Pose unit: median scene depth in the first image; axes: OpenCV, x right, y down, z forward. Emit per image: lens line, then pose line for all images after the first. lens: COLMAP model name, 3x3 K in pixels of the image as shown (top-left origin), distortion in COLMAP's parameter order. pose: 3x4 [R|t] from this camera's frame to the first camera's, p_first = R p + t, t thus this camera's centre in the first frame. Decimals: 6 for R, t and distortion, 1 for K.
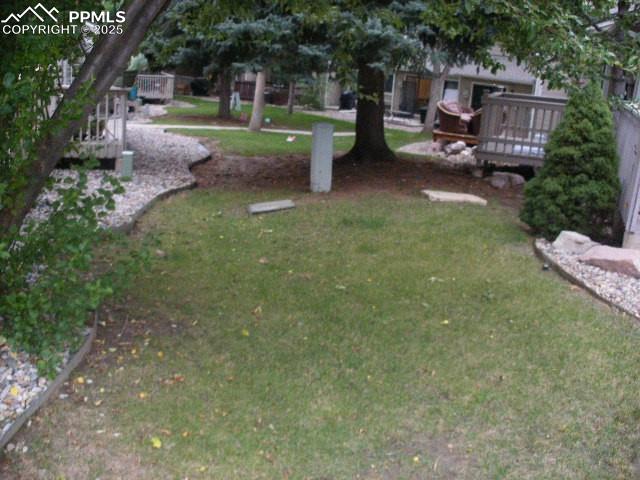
lens RADIAL K [[674.5, 0, 319.3], [0, 674.5, 227.1], [0, 0, 1]] dist [-0.216674, 0.221082]
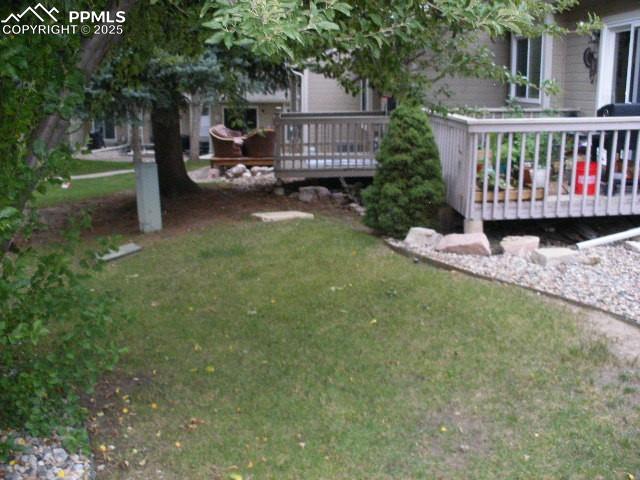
lens RADIAL K [[674.5, 0, 319.3], [0, 674.5, 227.1], [0, 0, 1]] dist [-0.216674, 0.221082]
pose [[0.916547, -0.154344, 0.368944, -0.194088], [0.168495, 0.985683, -0.006232, -0.014638], [-0.362700, 0.067877, 0.929431, -0.016362]]
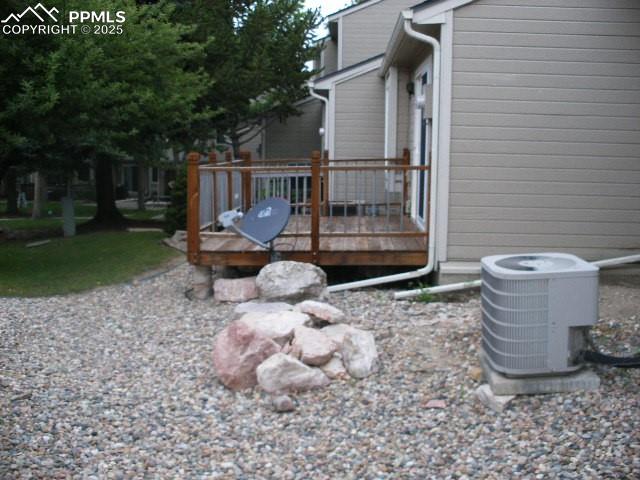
lens RADIAL K [[674.5, 0, 319.3], [0, 674.5, 227.1], [0, 0, 1]] dist [-0.216674, 0.221082]
pose [[0.951610, -0.103152, 0.289479, 0.180269], [0.140290, 0.983917, -0.110571, 0.285527], [-0.273417, 0.145831, 0.950777, -1.102773]]
